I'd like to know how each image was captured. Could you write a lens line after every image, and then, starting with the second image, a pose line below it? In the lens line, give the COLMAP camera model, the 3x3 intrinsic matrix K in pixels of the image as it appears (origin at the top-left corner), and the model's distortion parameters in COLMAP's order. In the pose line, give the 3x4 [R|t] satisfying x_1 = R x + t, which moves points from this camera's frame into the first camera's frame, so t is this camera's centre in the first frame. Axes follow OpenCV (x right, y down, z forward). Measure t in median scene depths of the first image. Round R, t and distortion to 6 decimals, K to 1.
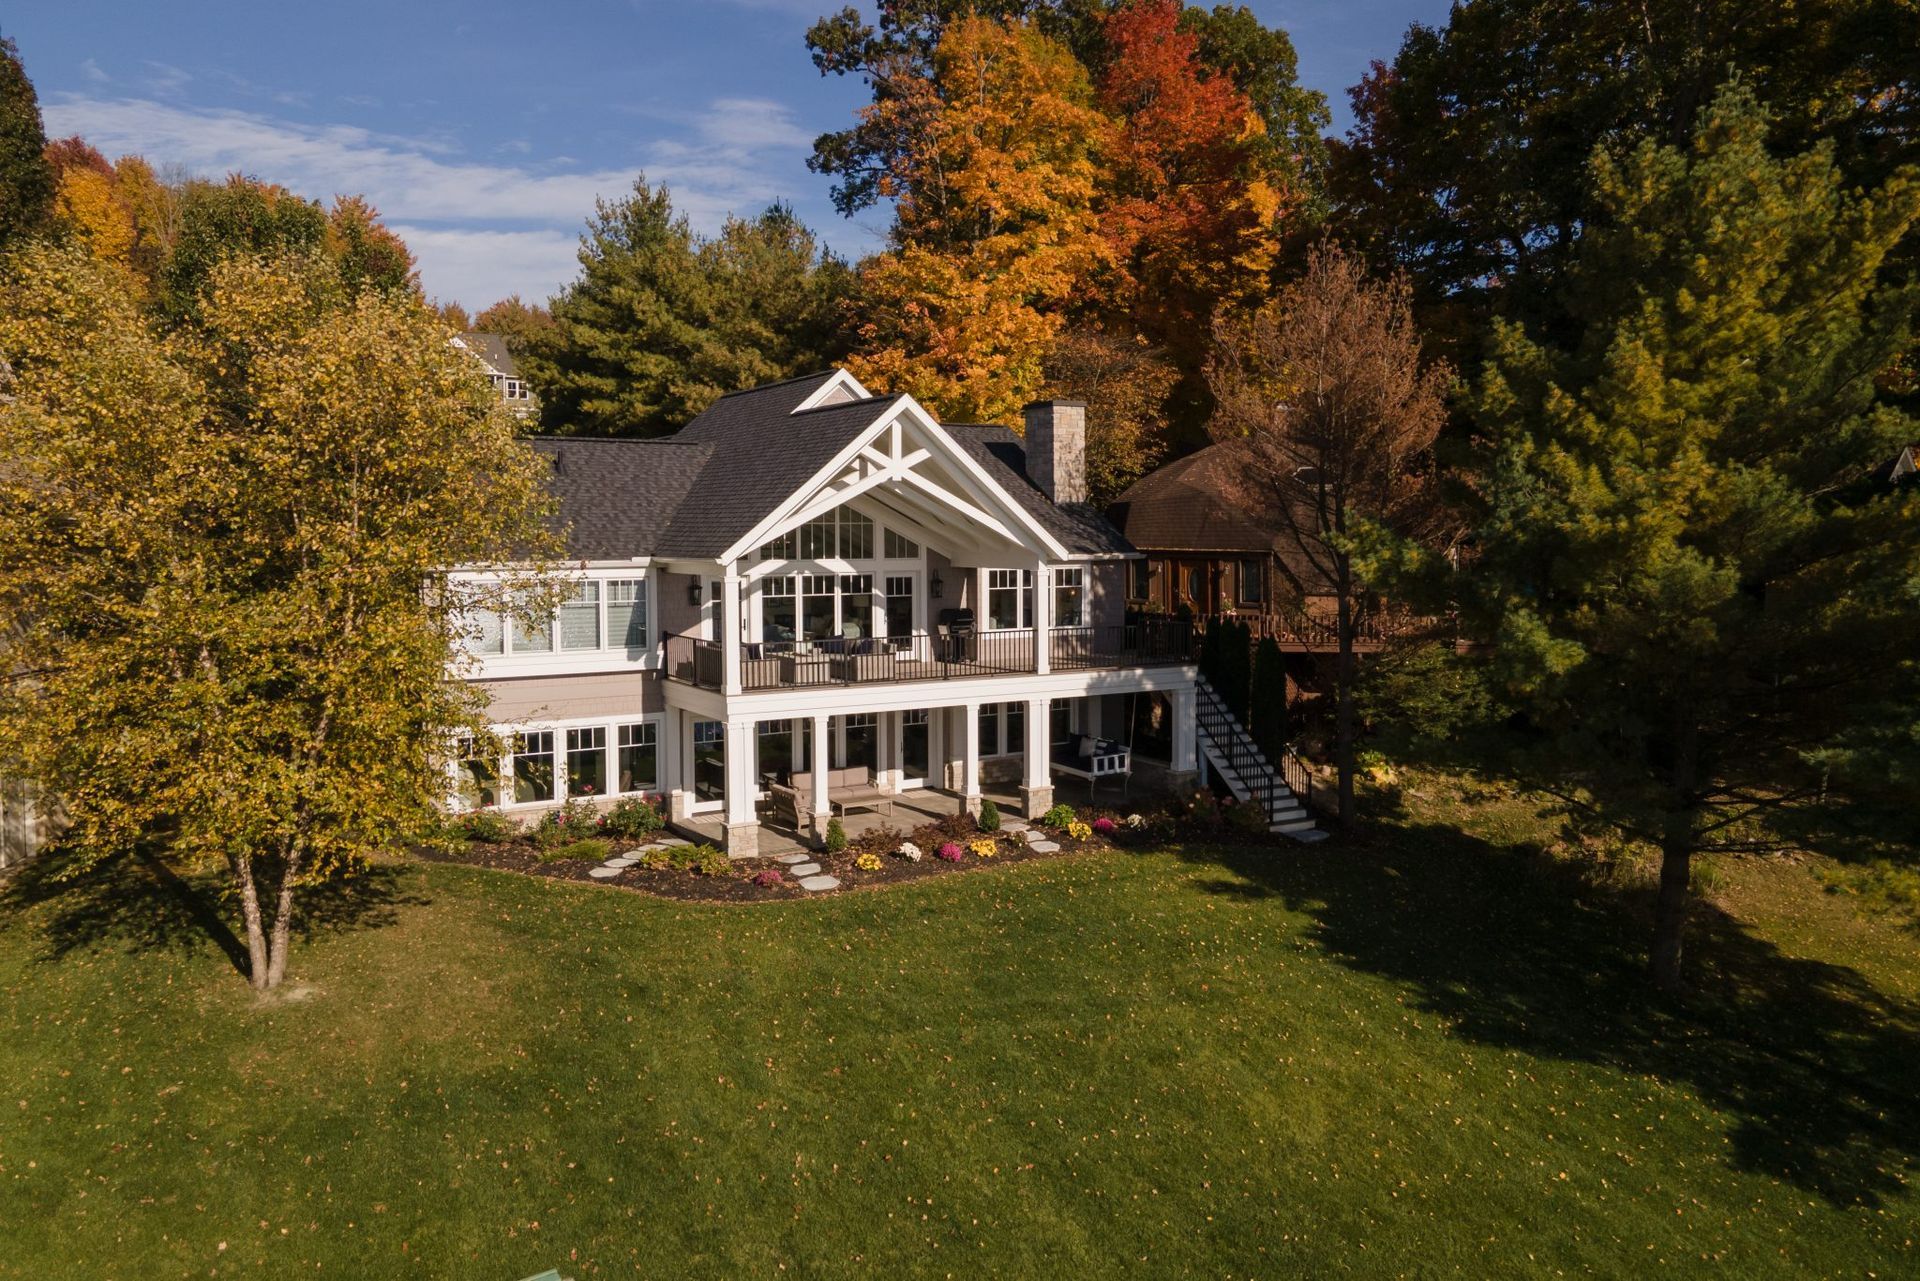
lens RADIAL K [[1286.5, 0, 960.7], [0, 1286.5, 582.1], [0, 0, 1]] dist [0.082409, 0.001051]
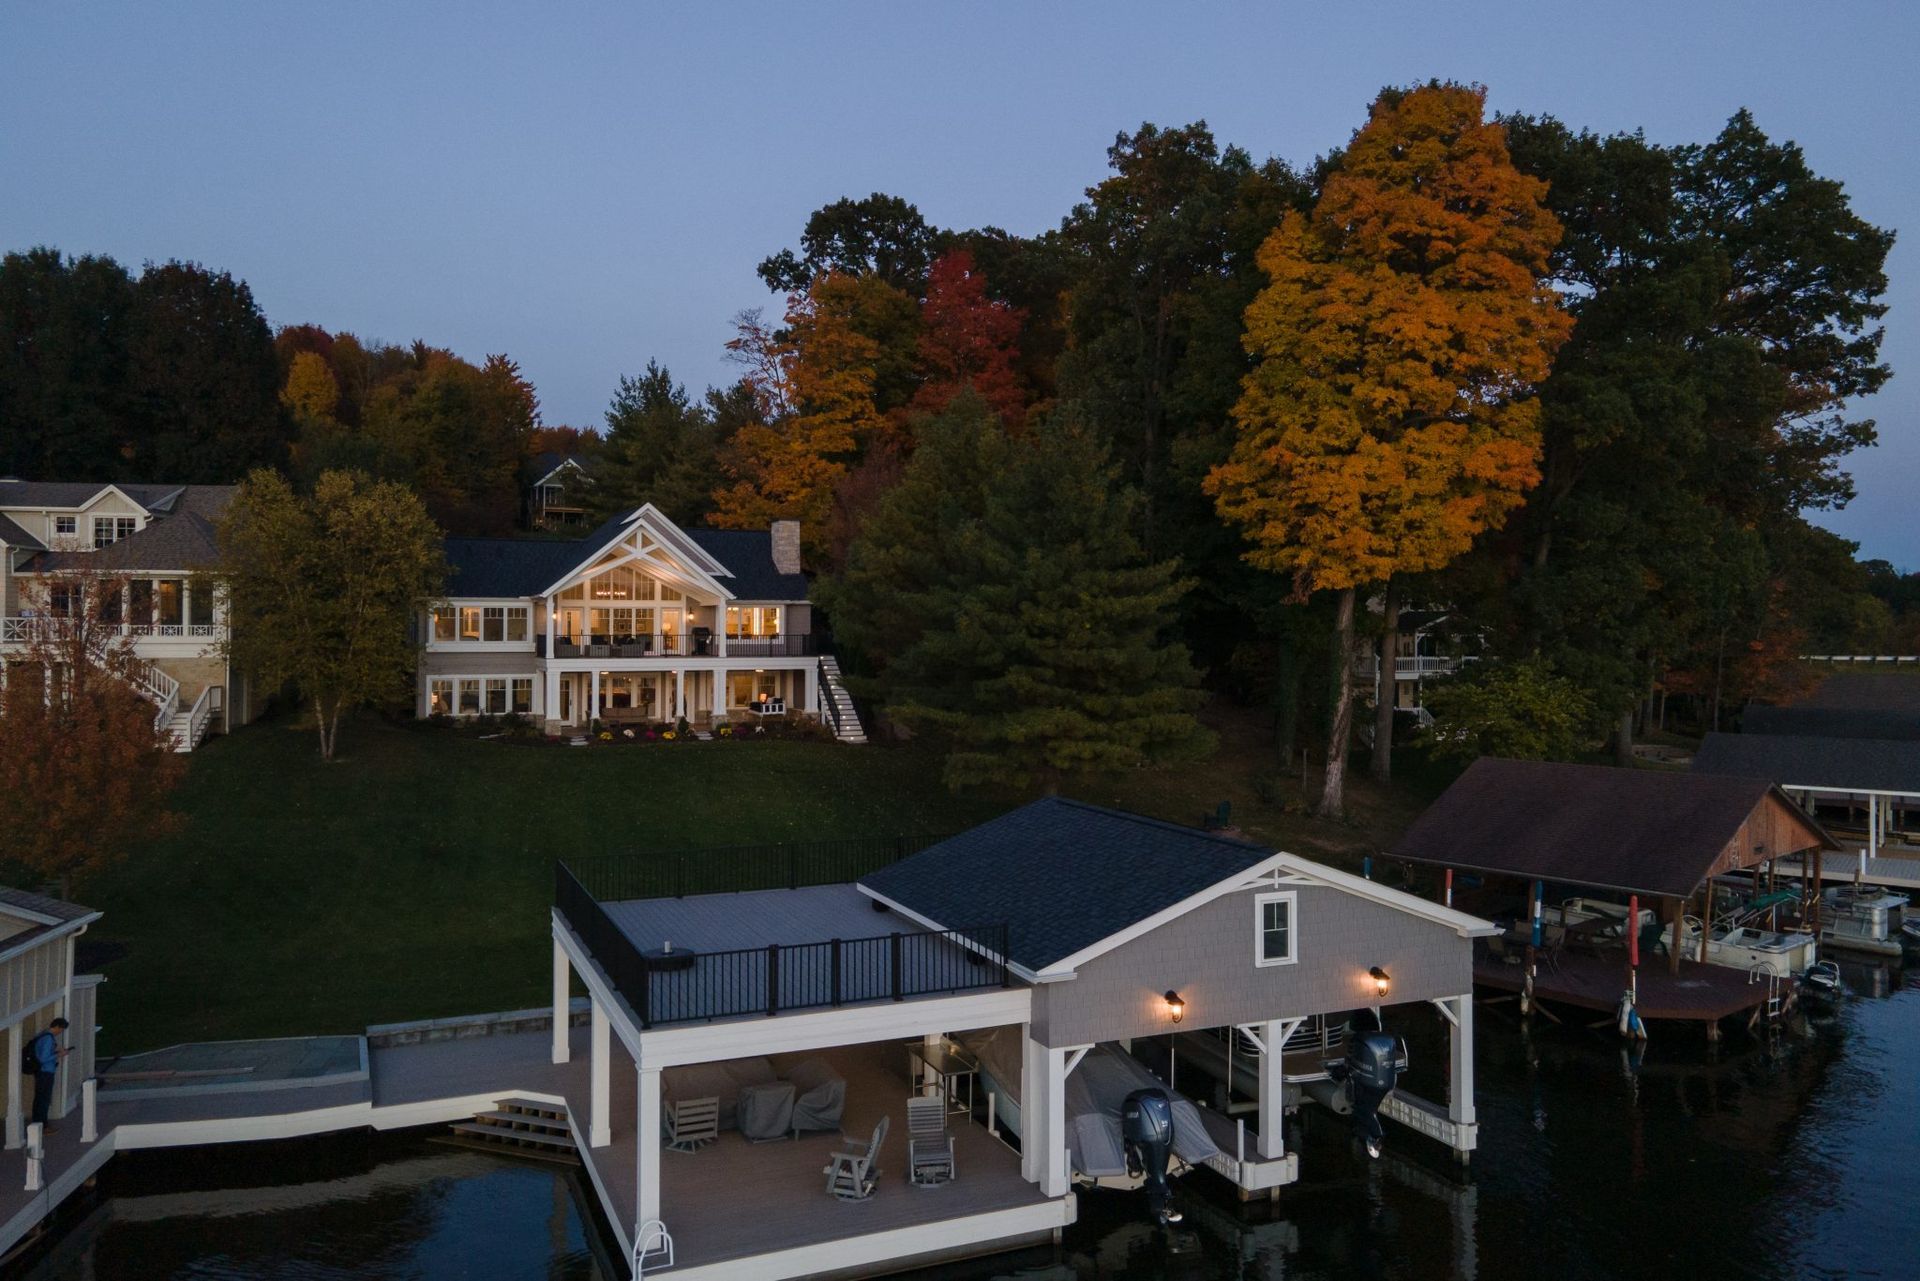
lens RADIAL K [[1286.5, 0, 960.7], [0, 1286.5, 582.1], [0, 0, 1]] dist [0.082409, 0.001051]
pose [[0.992649, 0.001108, -0.121022, 0.623756], [-0.009929, 0.997333, -0.072303, 0.089781], [0.120619, 0.072973, 0.990013, -0.871090]]
